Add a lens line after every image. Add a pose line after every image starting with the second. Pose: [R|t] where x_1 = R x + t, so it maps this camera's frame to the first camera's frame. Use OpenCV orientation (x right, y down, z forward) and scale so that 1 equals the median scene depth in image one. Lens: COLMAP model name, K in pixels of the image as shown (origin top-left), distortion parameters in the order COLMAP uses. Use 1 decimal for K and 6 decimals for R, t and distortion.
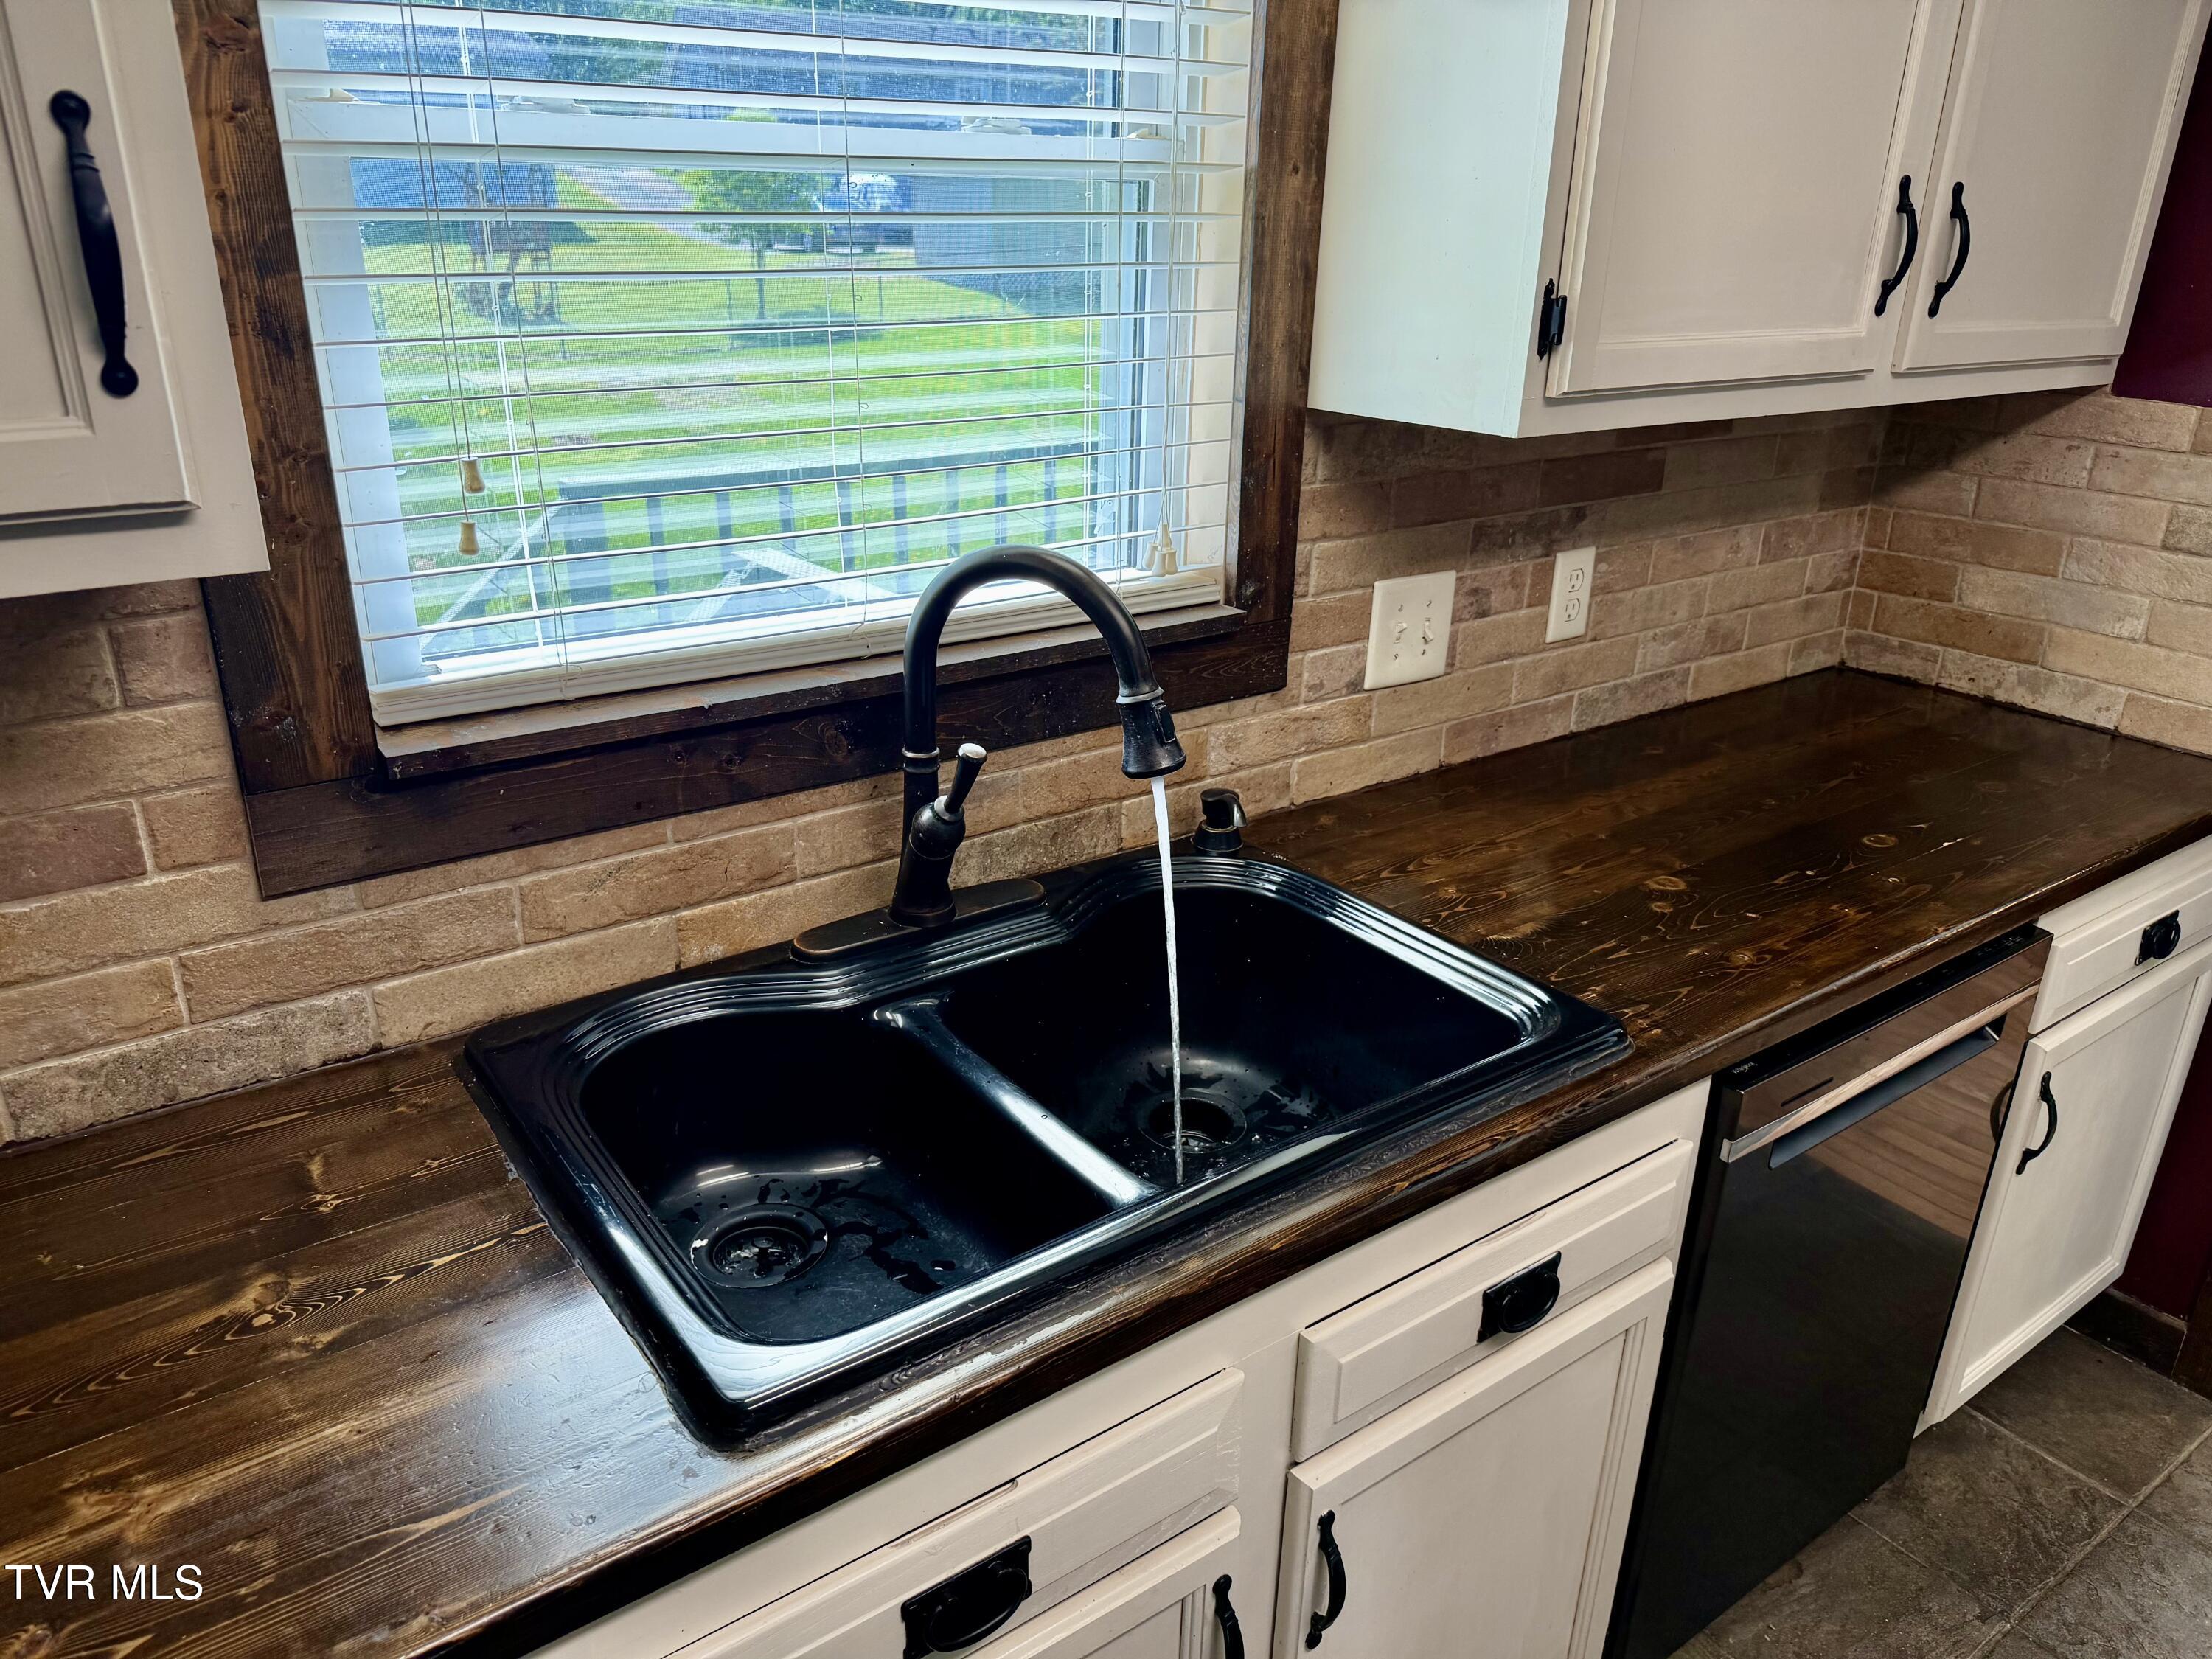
lens RADIAL K [[1587.2, 0, 1090.0], [0, 1587.2, 826.9], [0, 0, 1]] dist [0.054050, -0.026202]
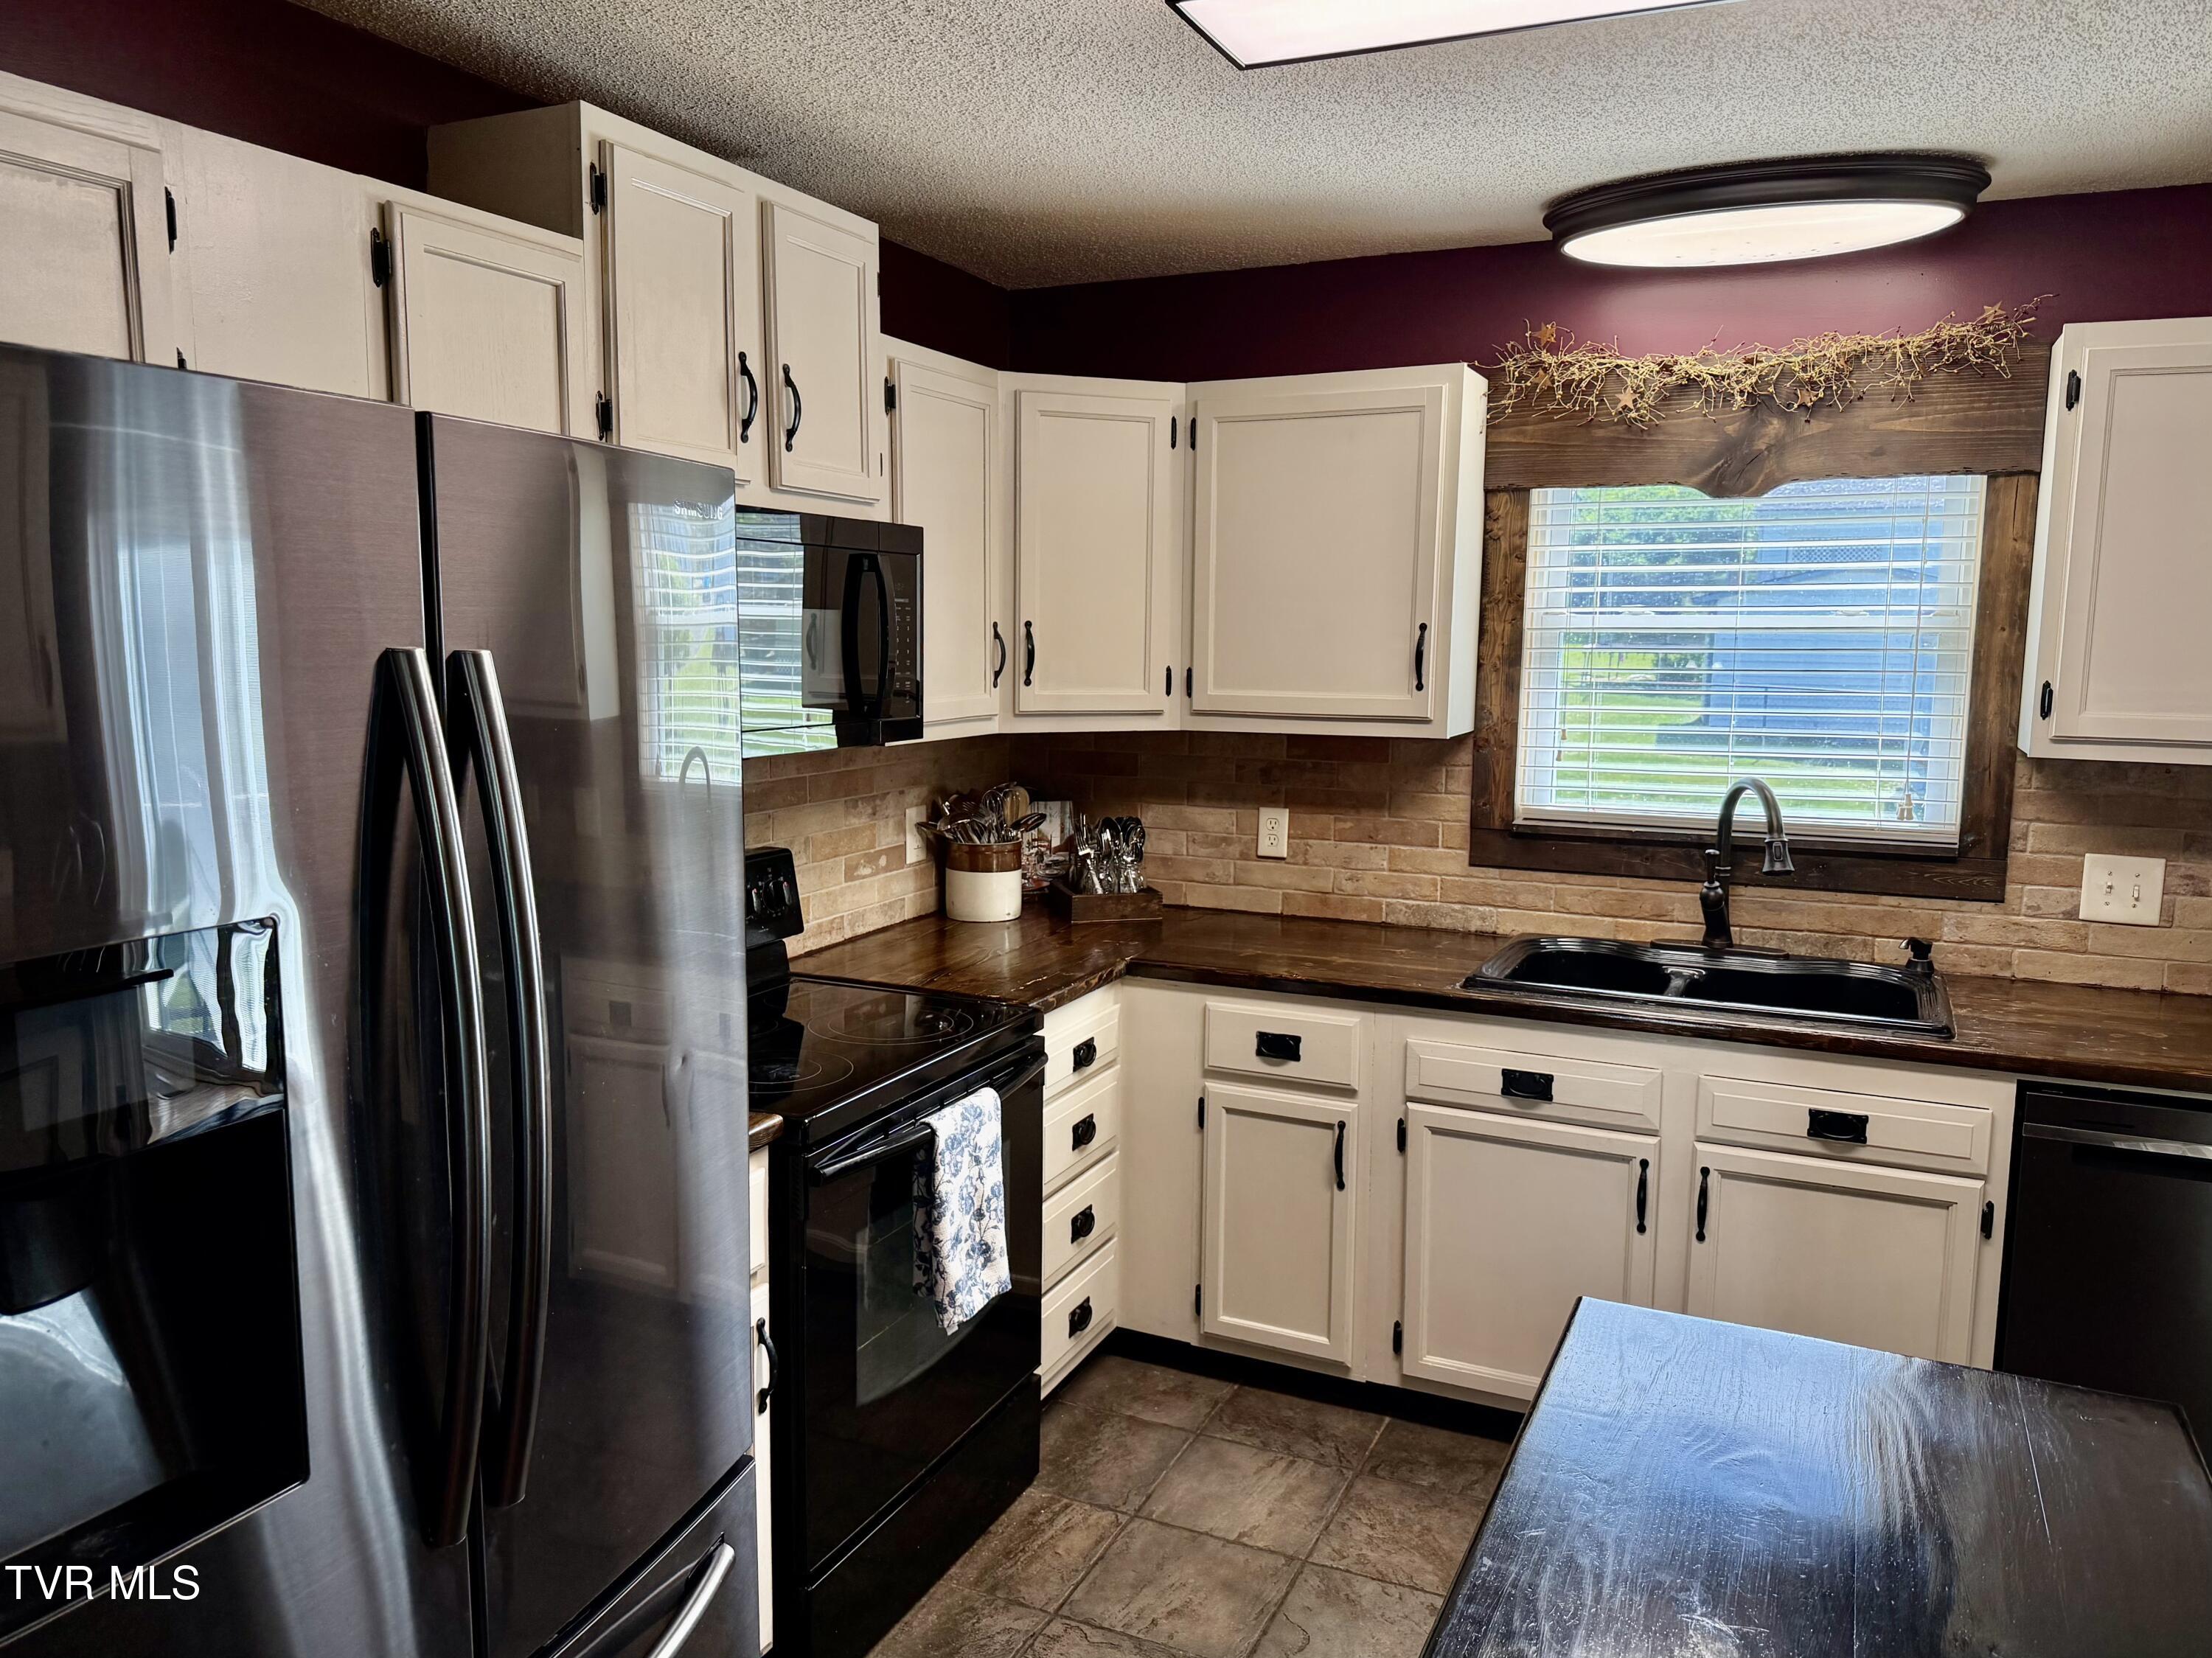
lens RADIAL K [[1587.1, 0, 1103.1], [0, 1587.1, 827.2], [0, 0, 1]] dist [0.054050, -0.026202]
pose [[0.503645, 0.107683, -0.857173, 1.259251], [-0.315274, 0.946681, -0.066317, 0.293749], [0.804328, 0.303645, 0.510741, -0.808784]]
